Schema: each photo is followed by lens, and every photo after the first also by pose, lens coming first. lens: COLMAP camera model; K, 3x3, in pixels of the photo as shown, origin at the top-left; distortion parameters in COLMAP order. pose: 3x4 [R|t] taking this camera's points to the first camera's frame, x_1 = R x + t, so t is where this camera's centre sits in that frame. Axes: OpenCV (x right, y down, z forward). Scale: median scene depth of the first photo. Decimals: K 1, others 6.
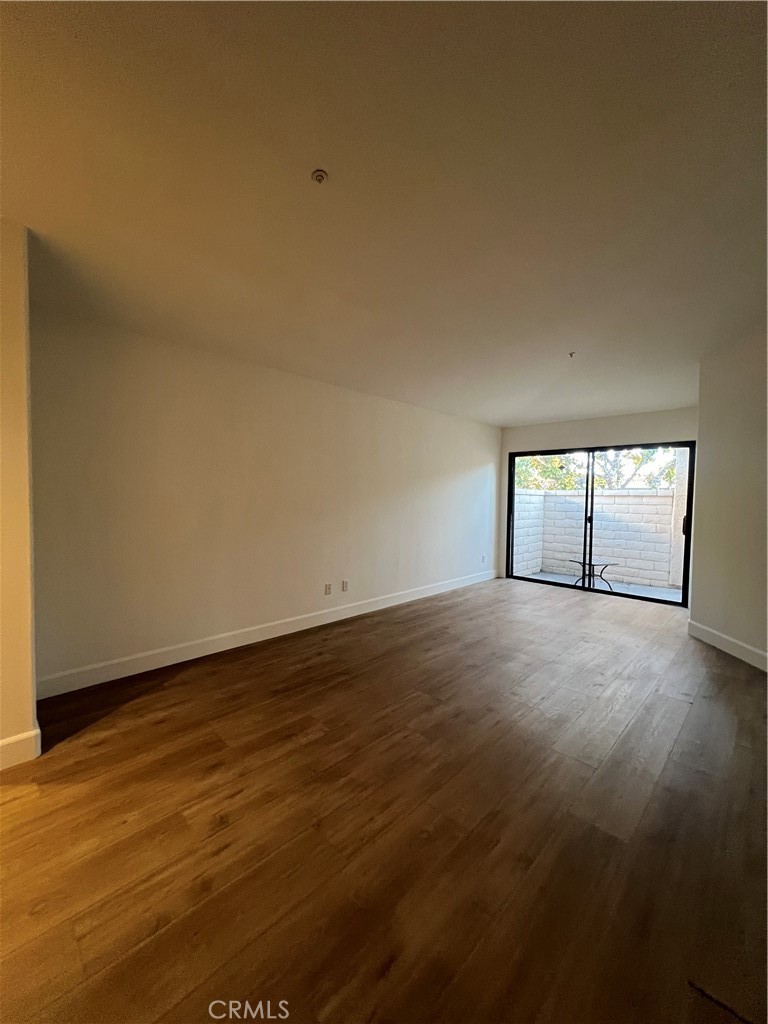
lens RADIAL K [[409.2, 0, 383.3], [0, 409.2, 512.8], [0, 0, 1]] dist [0.002981, 0.000436]
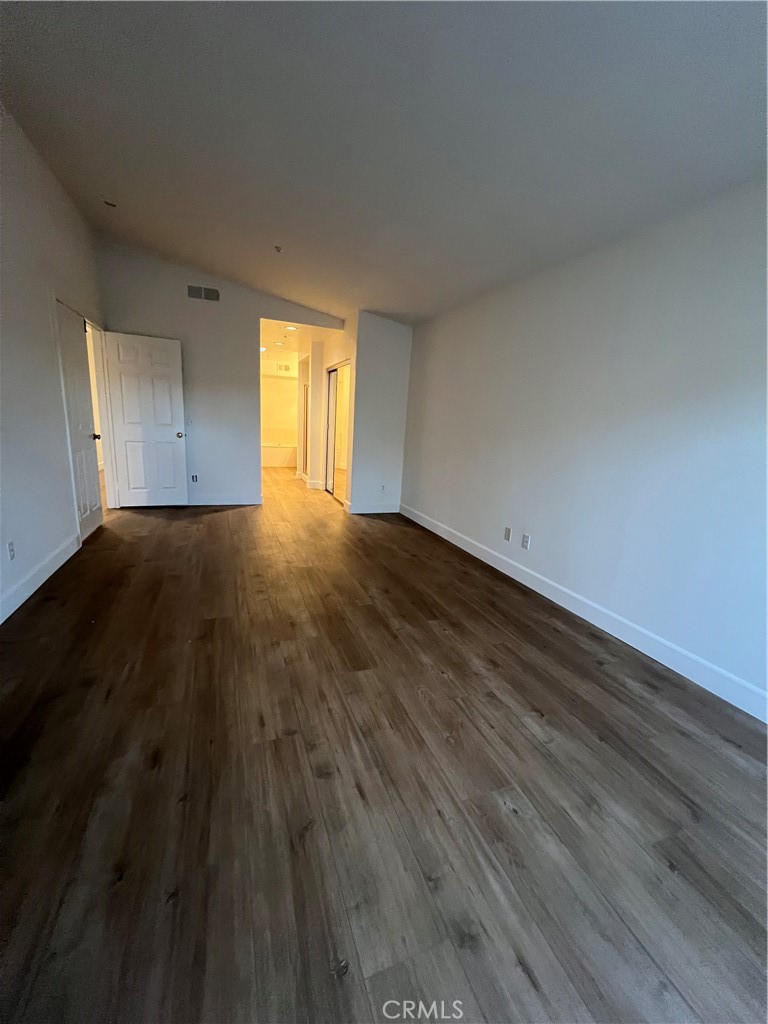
lens RADIAL K [[409.2, 0, 384.1], [0, 409.2, 512.5], [0, 0, 1]] dist [0.002981, 0.000436]
pose [[-0.424515, 0.164240, -0.890400, 0.734783], [-0.094150, 0.970072, 0.223823, -0.025995], [0.900513, 0.178847, -0.396347, 1.101183]]
